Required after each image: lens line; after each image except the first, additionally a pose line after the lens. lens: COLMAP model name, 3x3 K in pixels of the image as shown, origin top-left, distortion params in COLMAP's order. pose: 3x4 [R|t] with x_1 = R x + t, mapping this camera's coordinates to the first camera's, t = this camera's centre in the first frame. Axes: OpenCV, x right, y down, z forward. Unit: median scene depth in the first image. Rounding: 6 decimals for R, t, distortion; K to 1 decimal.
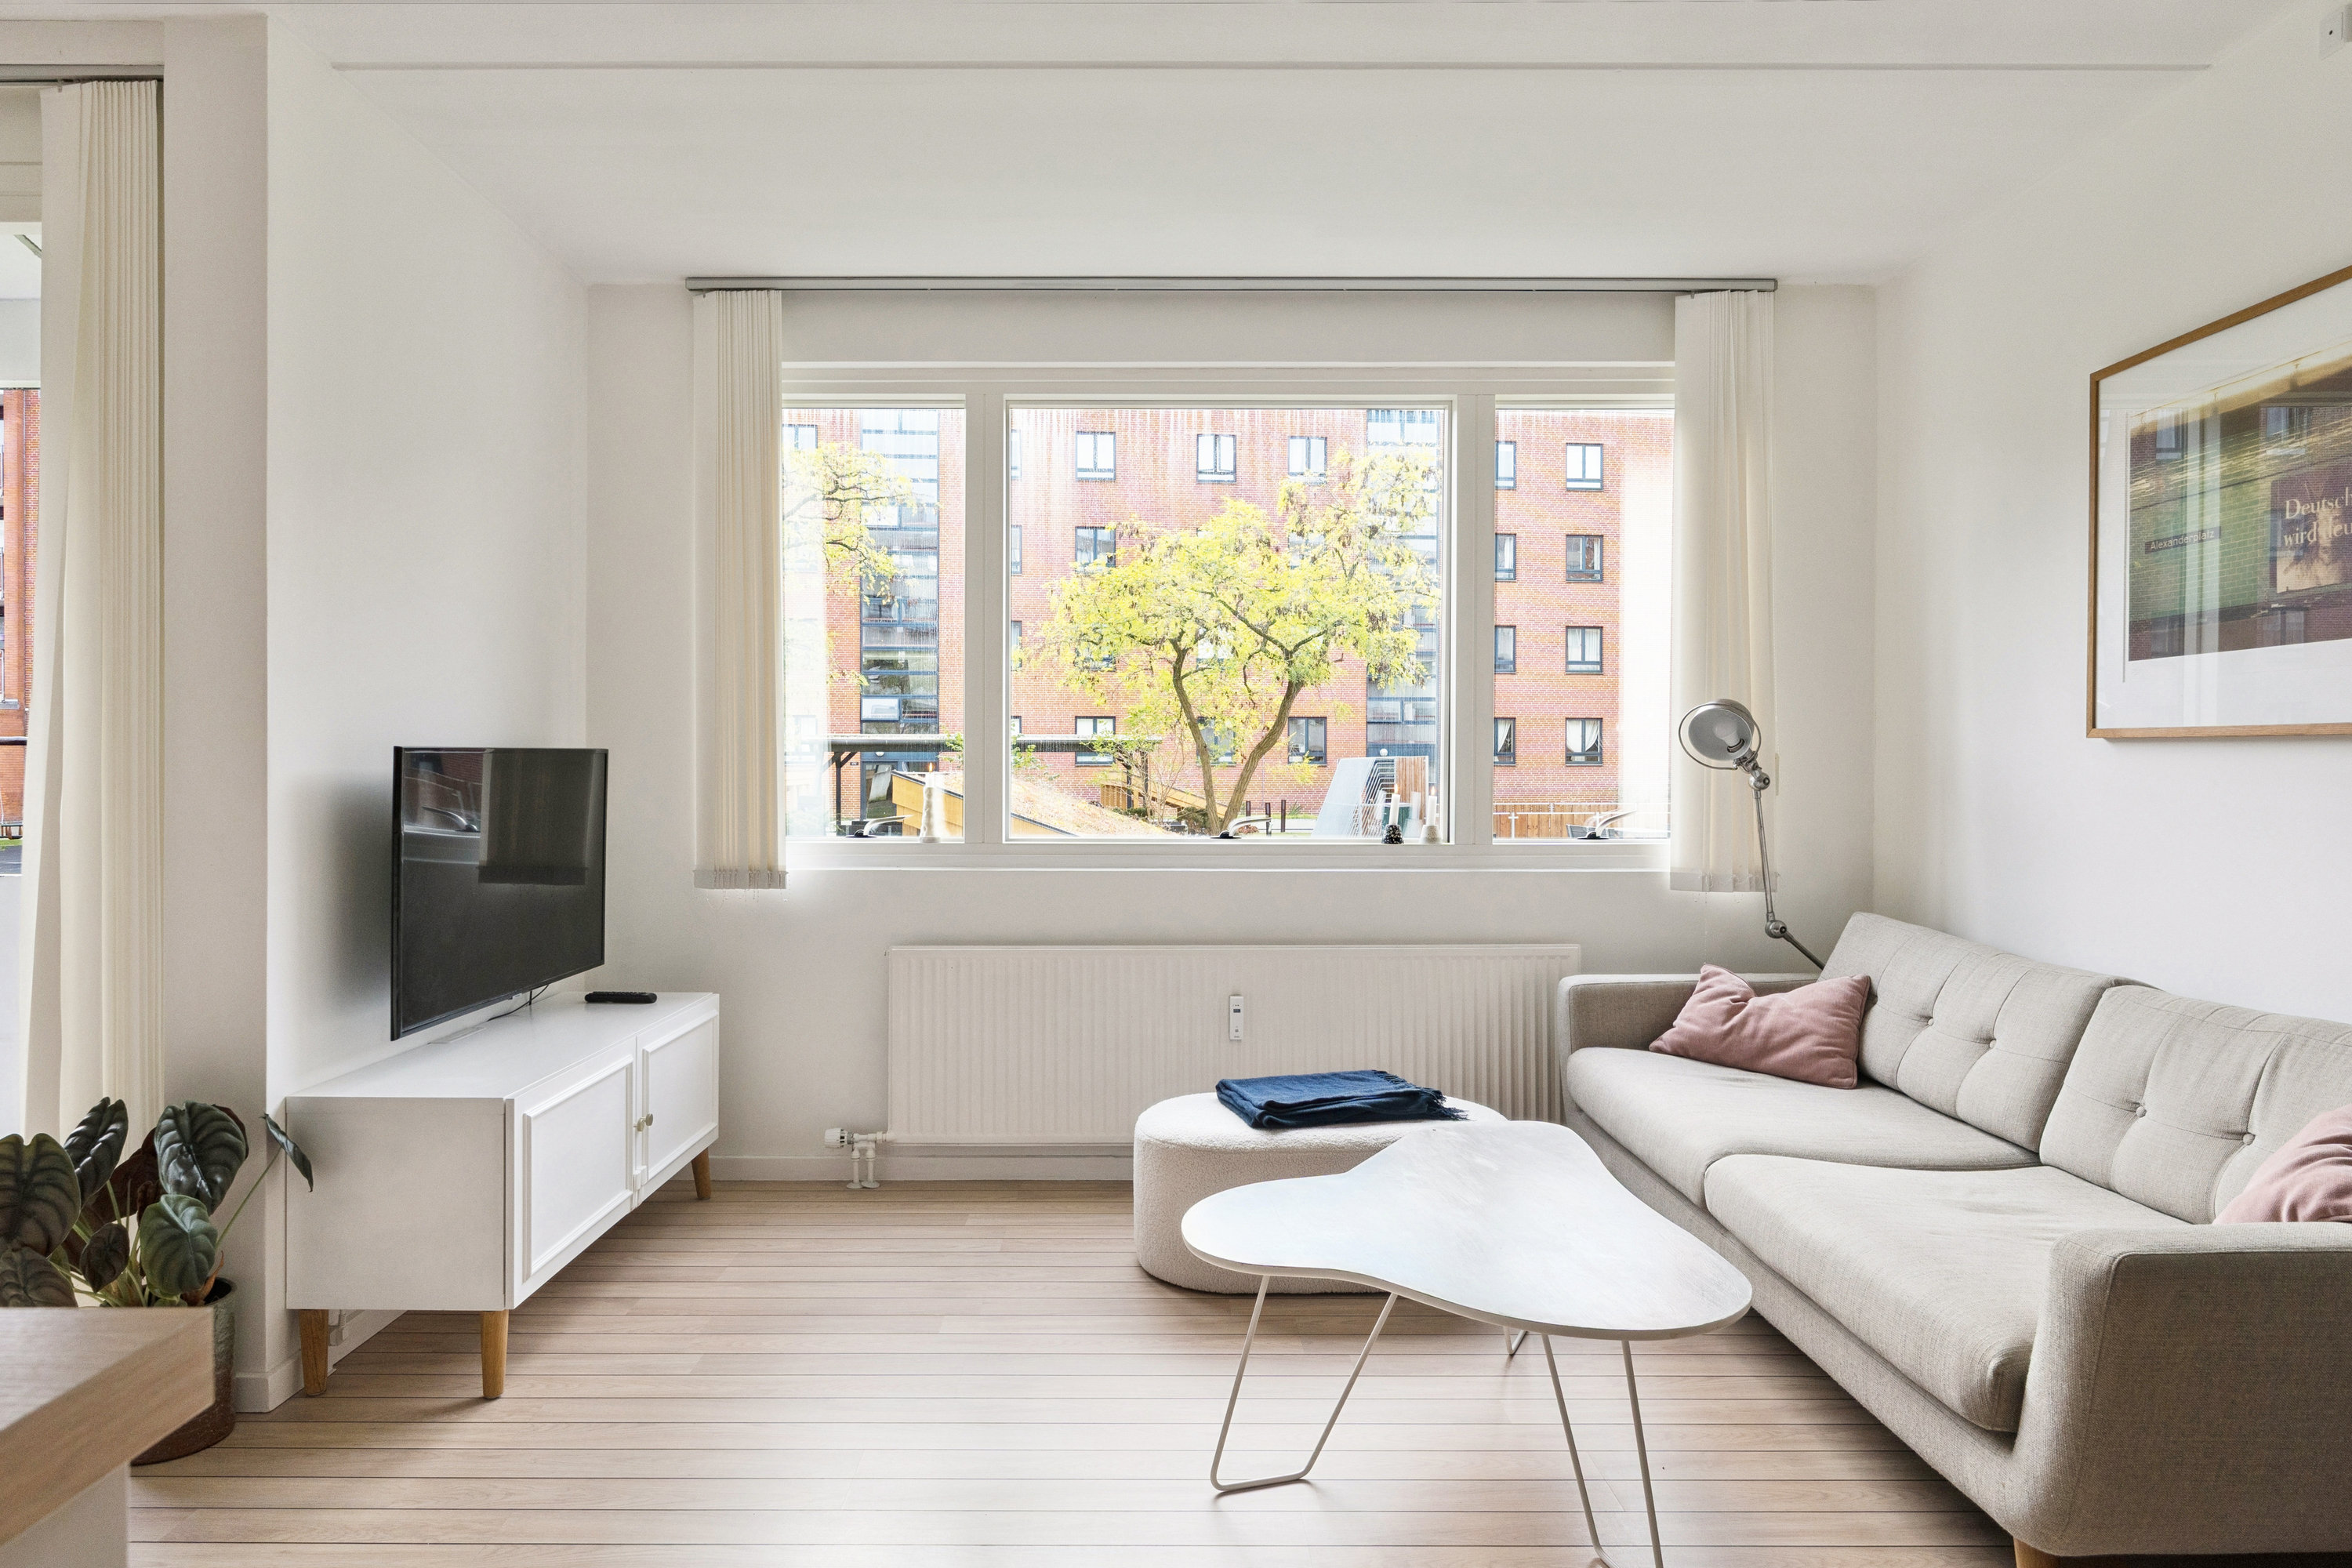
lens RADIAL K [[1429.5, 0, 1171.2], [0, 1429.5, 773.5], [0, 0, 1]] dist [0.001386, 0.001111]
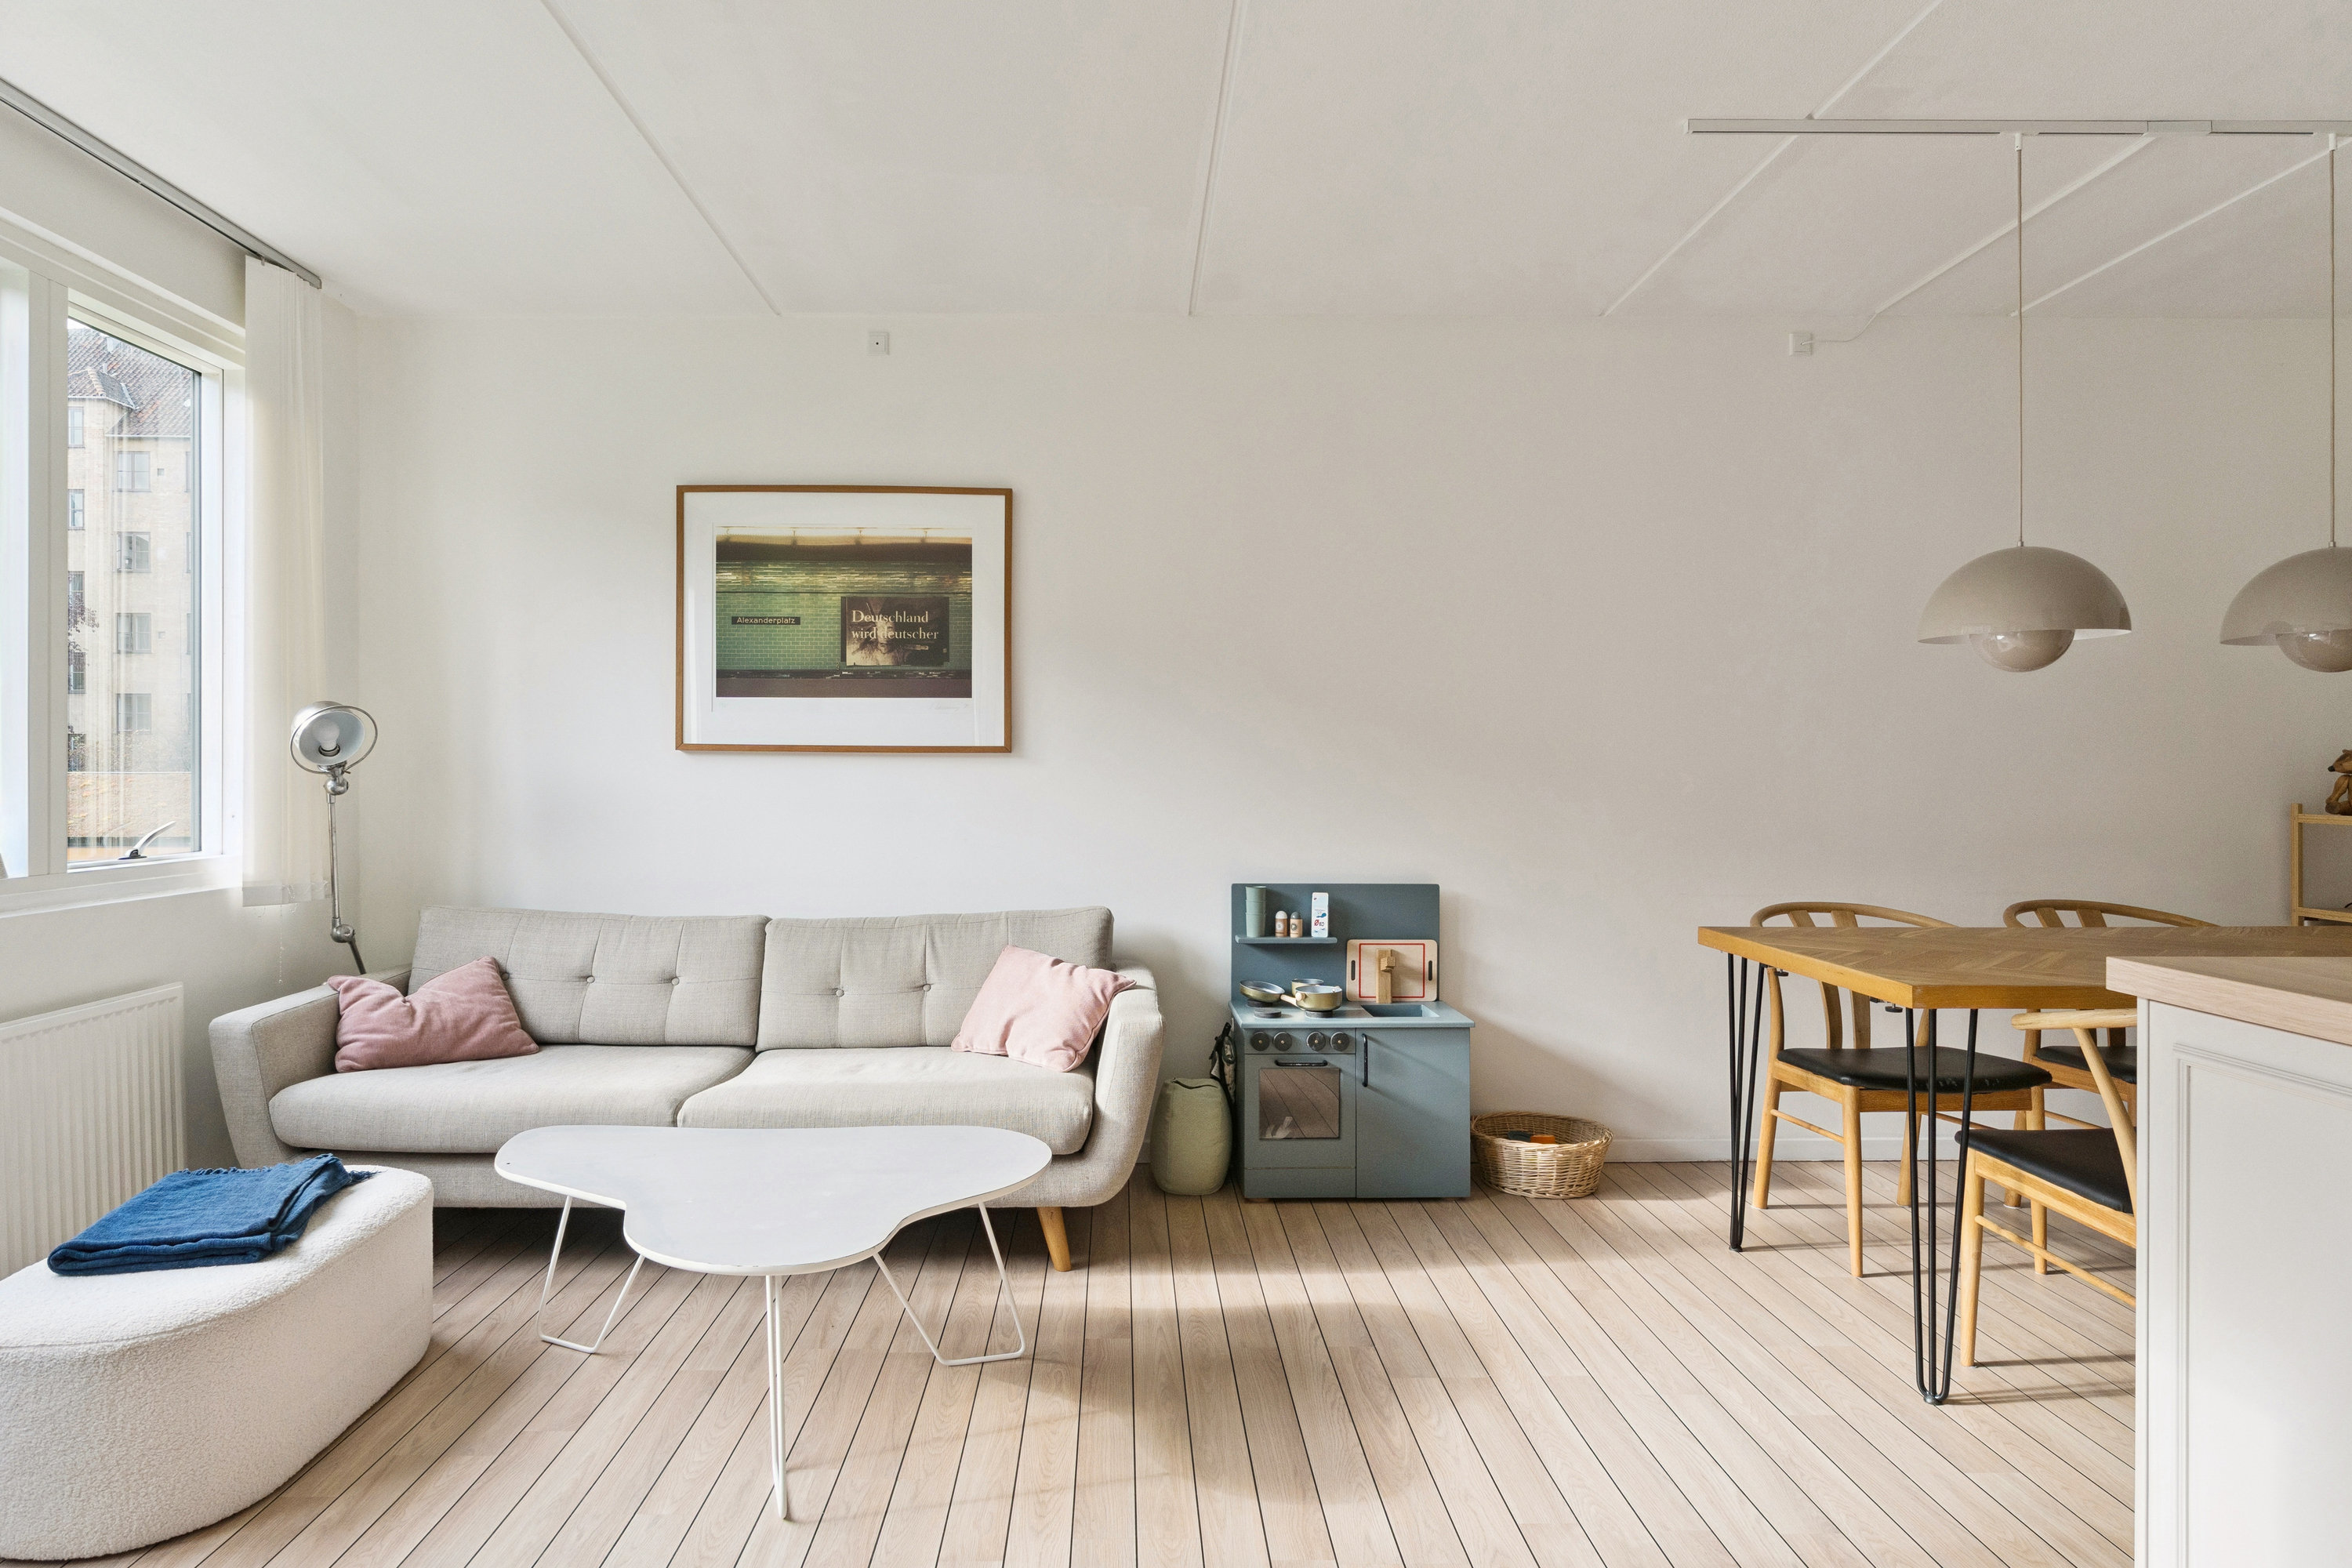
lens RADIAL K [[1345.0, 0, 1124.9], [0, 1345.0, 775.1], [0, 0, 1]] dist [-0.003515, -0.001864]
pose [[0.000497, -0.001940, 0.999998, -0.577495], [0.004970, 0.999986, 0.001937, -0.001036], [-0.999988, 0.004969, 0.000507, 0.507261]]
